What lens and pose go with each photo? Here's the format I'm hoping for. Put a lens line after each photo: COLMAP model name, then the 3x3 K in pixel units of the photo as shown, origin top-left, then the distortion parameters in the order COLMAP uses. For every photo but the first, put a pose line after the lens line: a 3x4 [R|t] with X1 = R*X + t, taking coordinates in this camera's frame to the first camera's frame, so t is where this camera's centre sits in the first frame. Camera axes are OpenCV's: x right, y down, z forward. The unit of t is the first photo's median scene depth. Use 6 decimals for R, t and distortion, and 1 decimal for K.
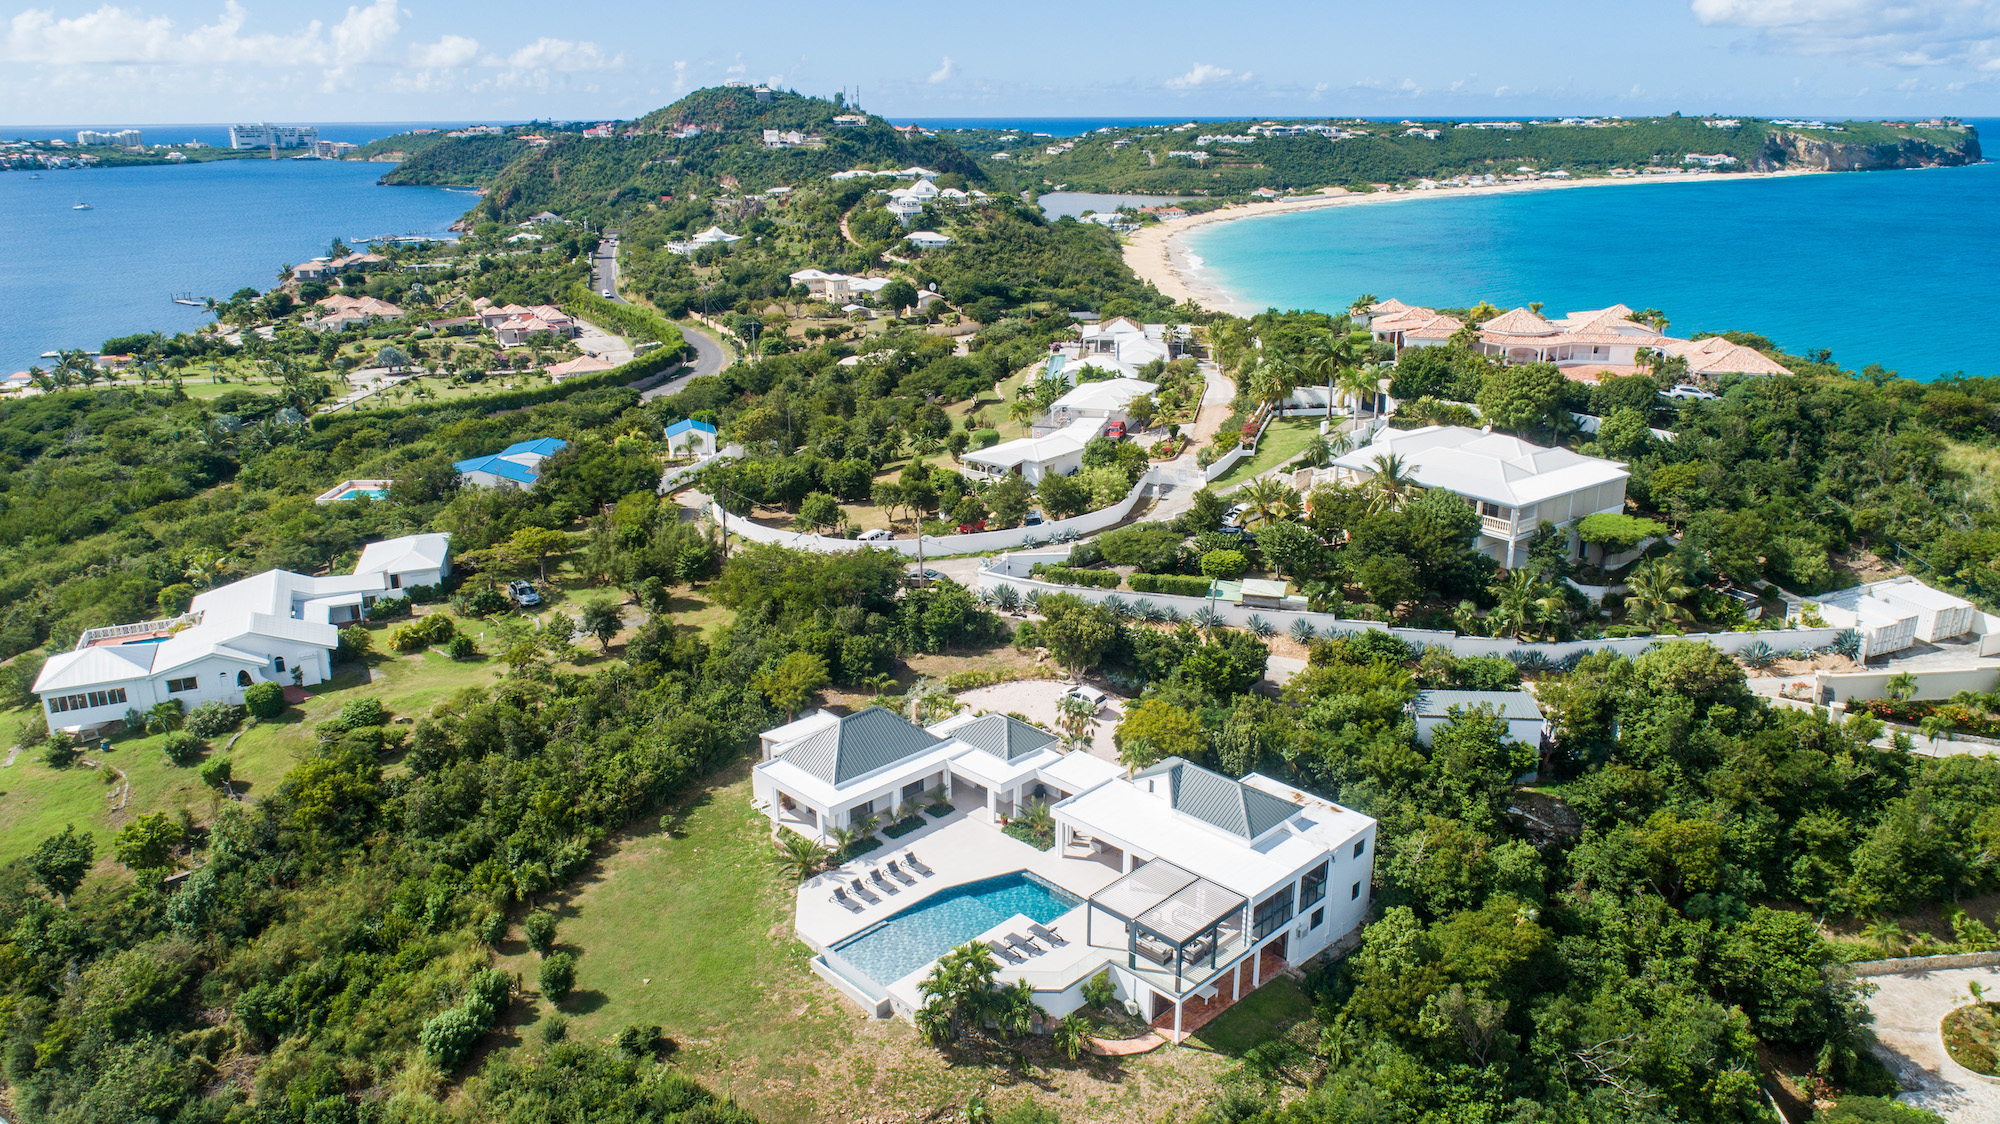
lens RADIAL K [[1329.2, 0, 991.5], [0, 1329.2, 555.5], [0, 0, 1]] dist [-0.017508, 0.001572]
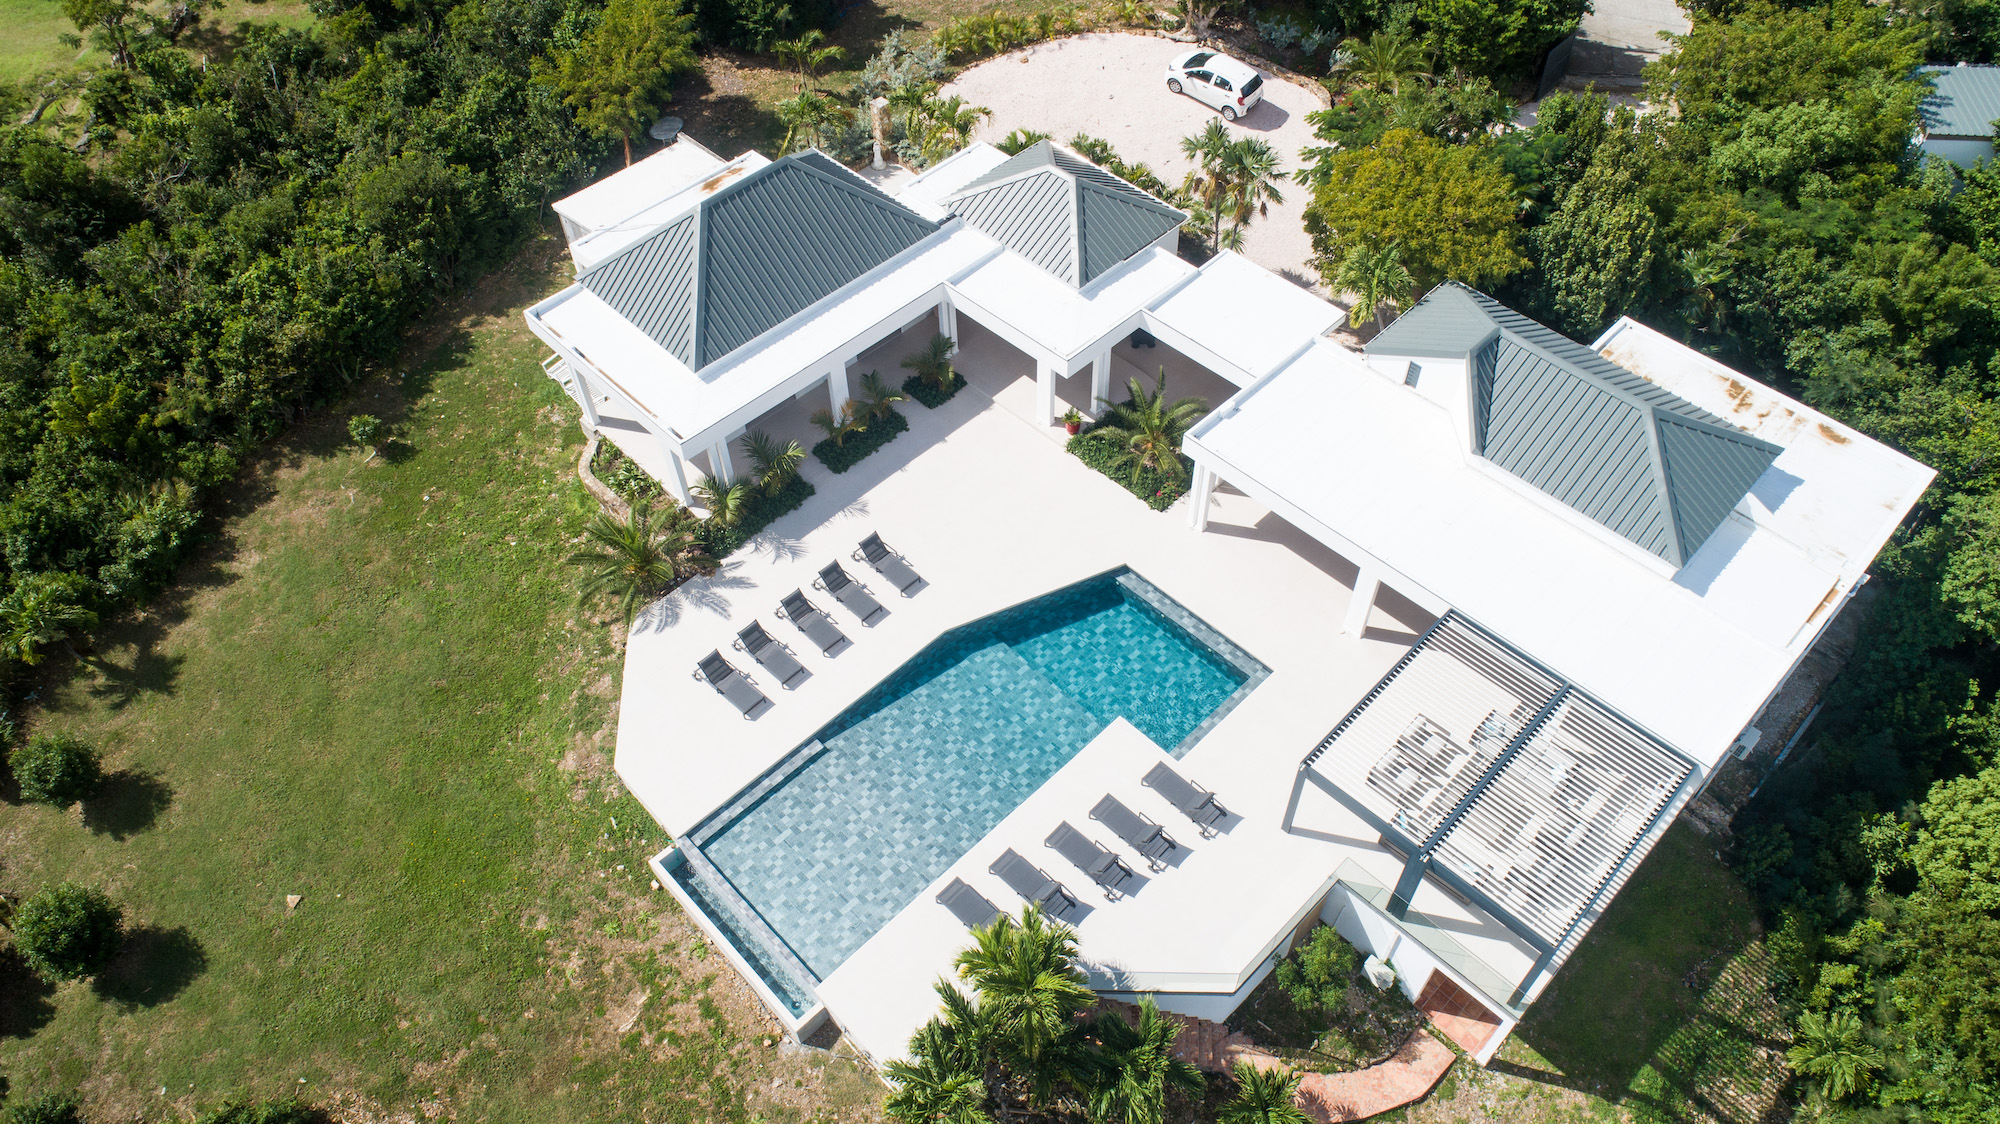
lens RADIAL K [[1329.2, 0, 991.5], [0, 1329.2, 555.5], [0, 0, 1]] dist [-0.017508, 0.001572]
pose [[0.999895, -0.010252, -0.010214, -0.014680], [0.014132, 0.843653, 0.536703, -0.013070], [0.003115, -0.536791, 0.843709, 0.576938]]
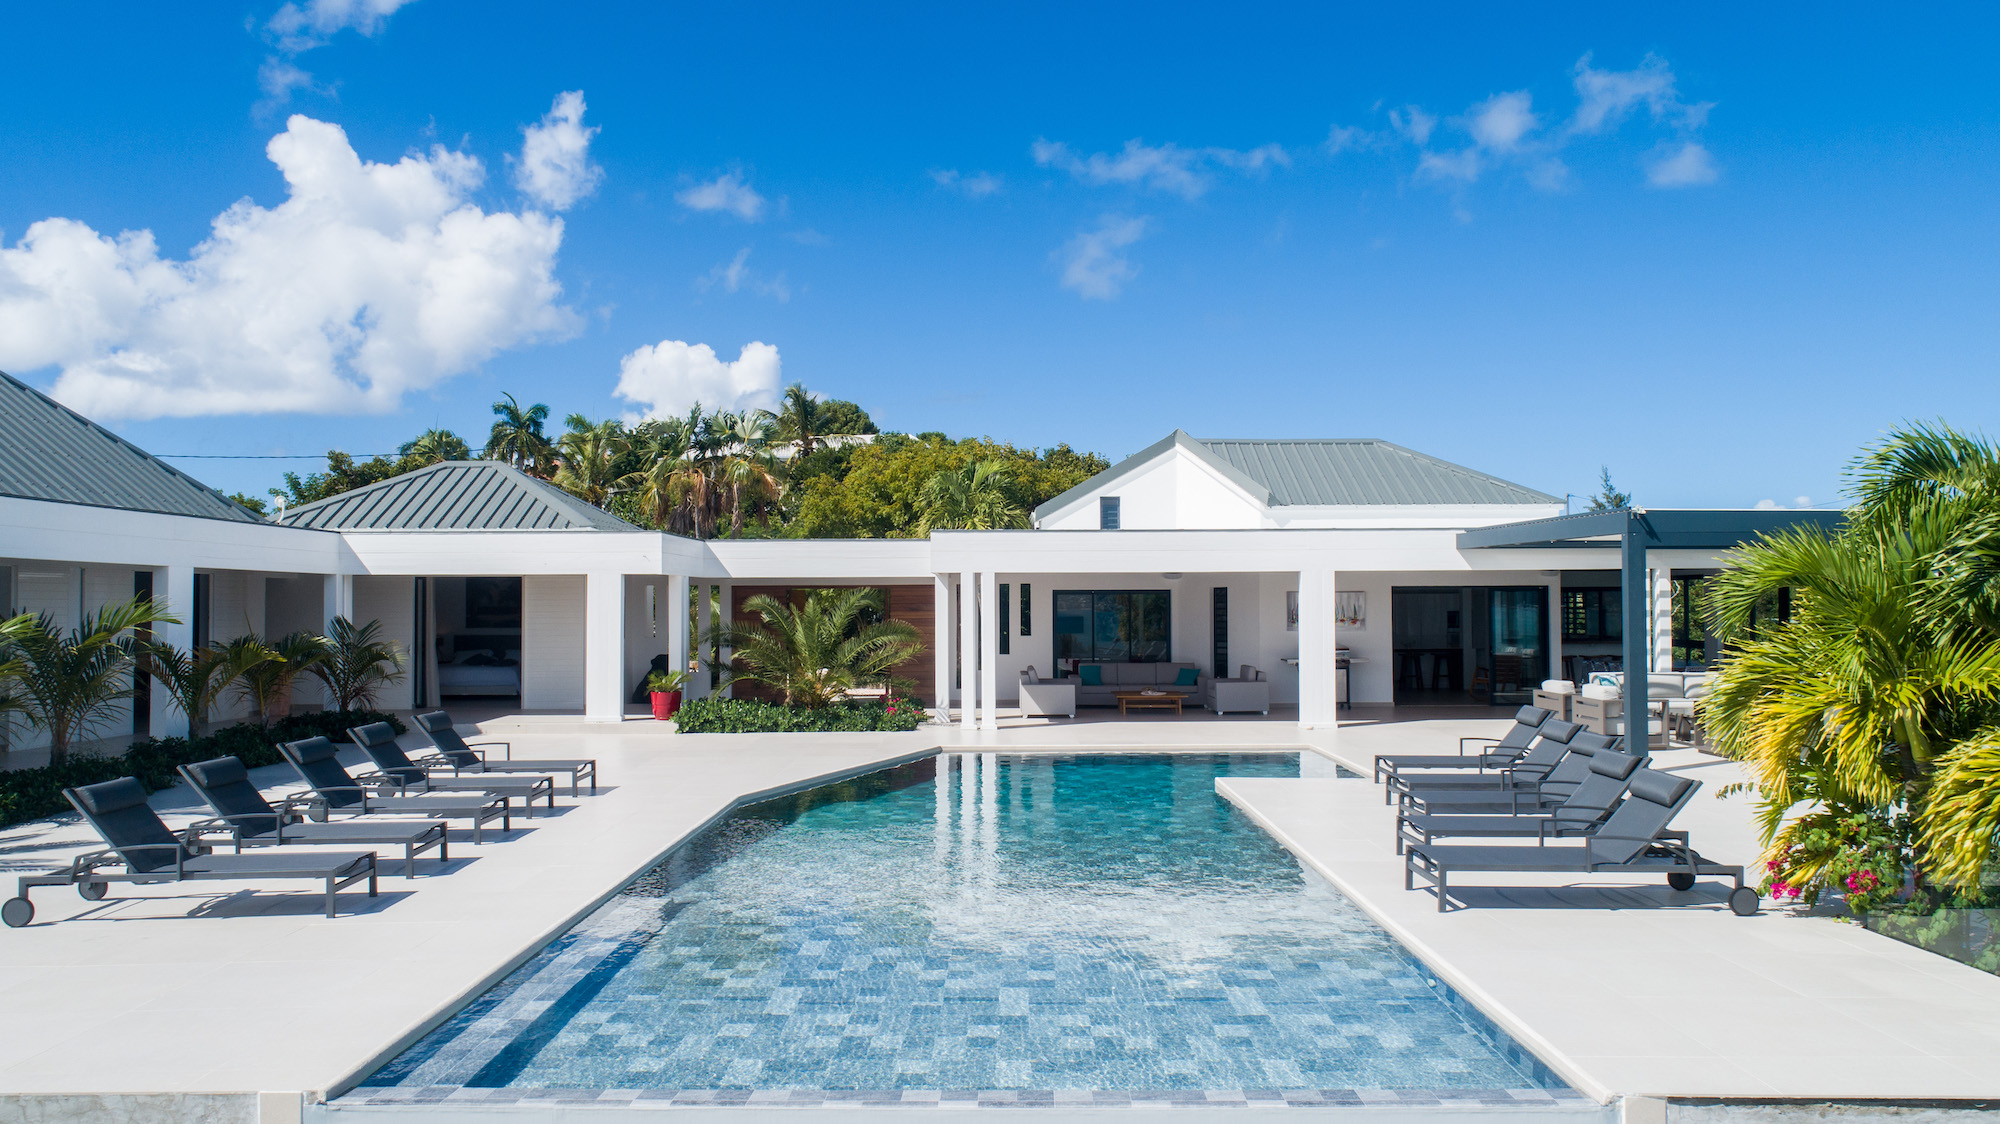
lens RADIAL K [[1329.2, 0, 991.5], [0, 1329.2, 555.5], [0, 0, 1]] dist [-0.017508, 0.001572]
pose [[0.696445, 0.029828, 0.716990, -0.128681], [0.209489, 0.947164, -0.242890, 0.246167], [-0.686351, 0.319361, 0.653399, 0.781254]]
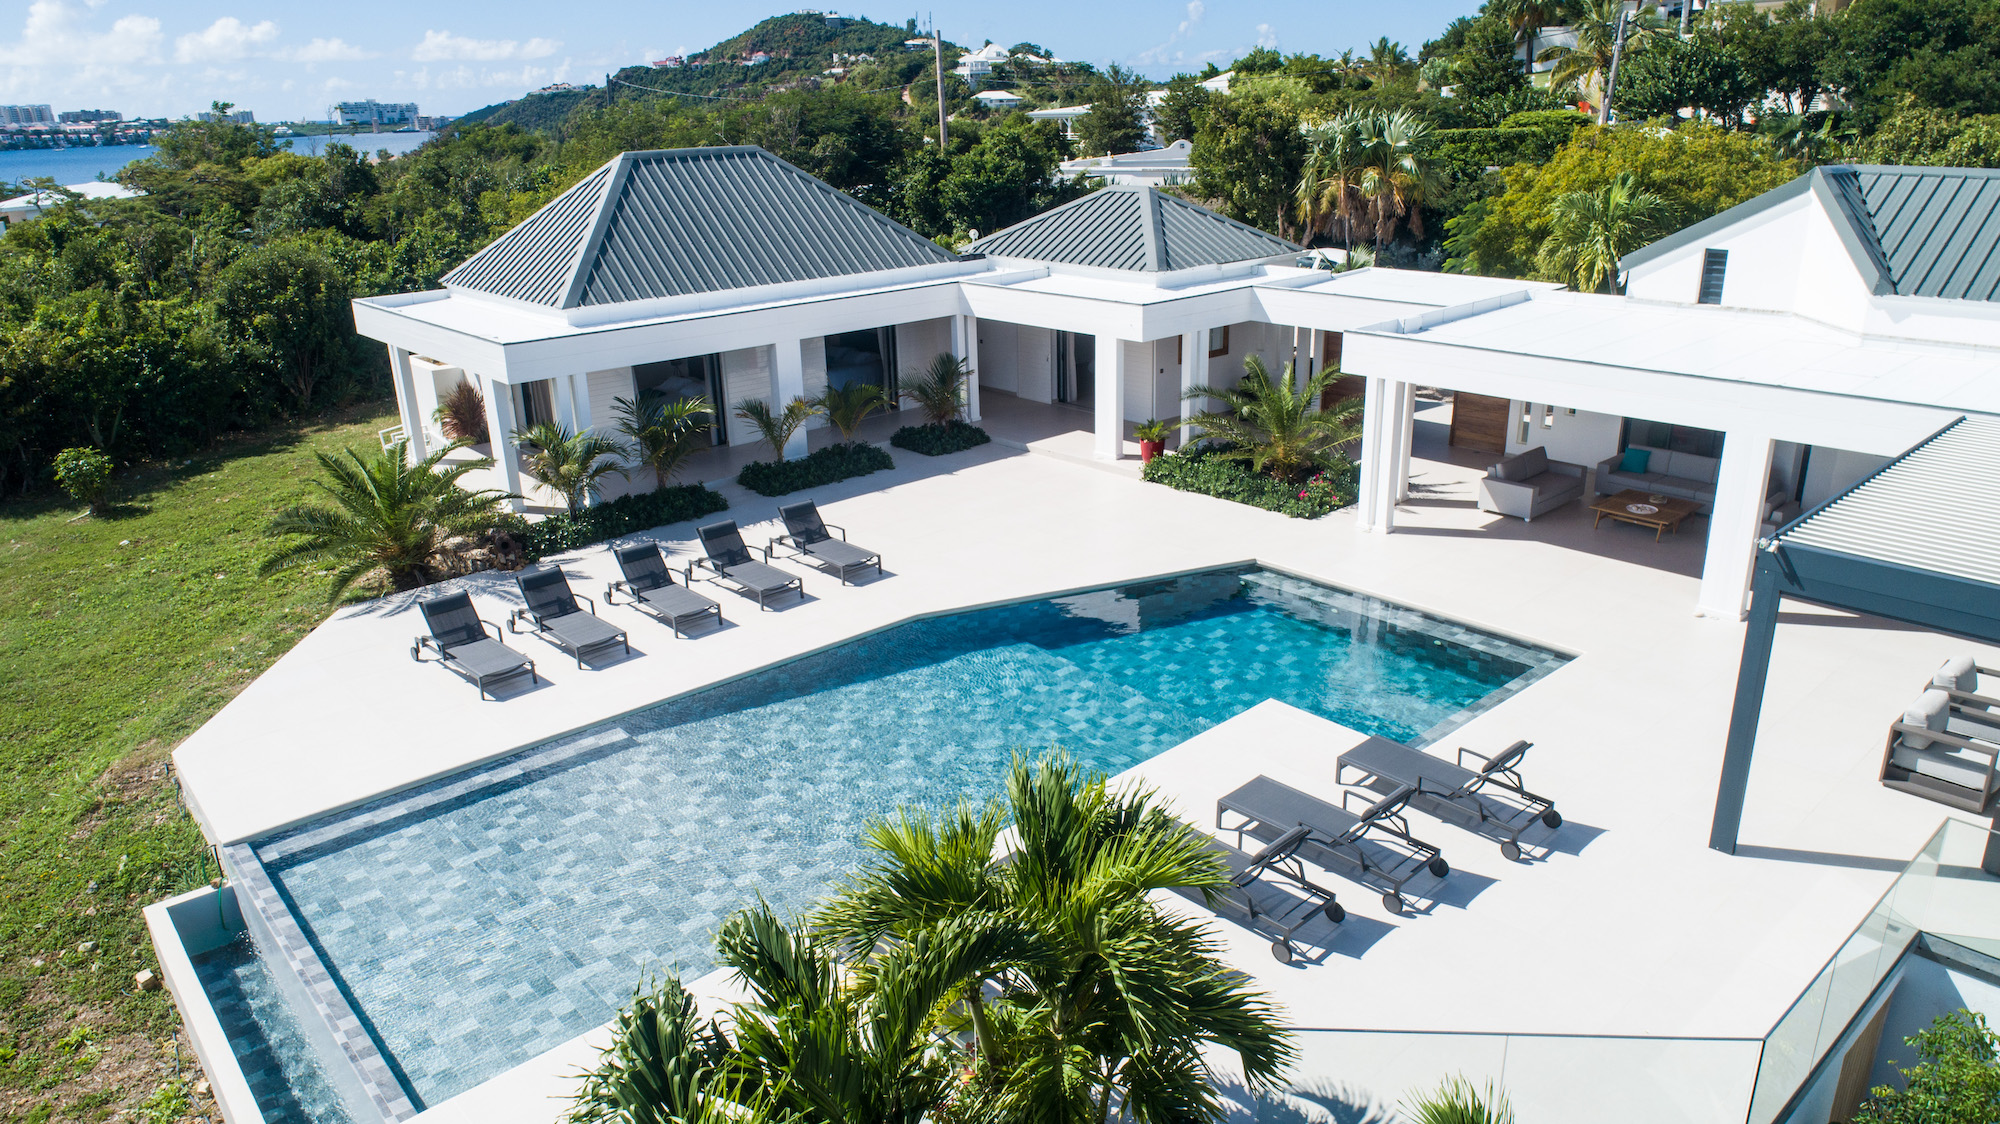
lens RADIAL K [[1329.2, 0, 991.5], [0, 1329.2, 555.5], [0, 0, 1]] dist [-0.017508, 0.001572]
pose [[0.998275, -0.003057, -0.058628, -0.008774], [0.005416, 0.999180, 0.040125, 0.210322], [0.058457, -0.040373, 0.997473, 0.699261]]
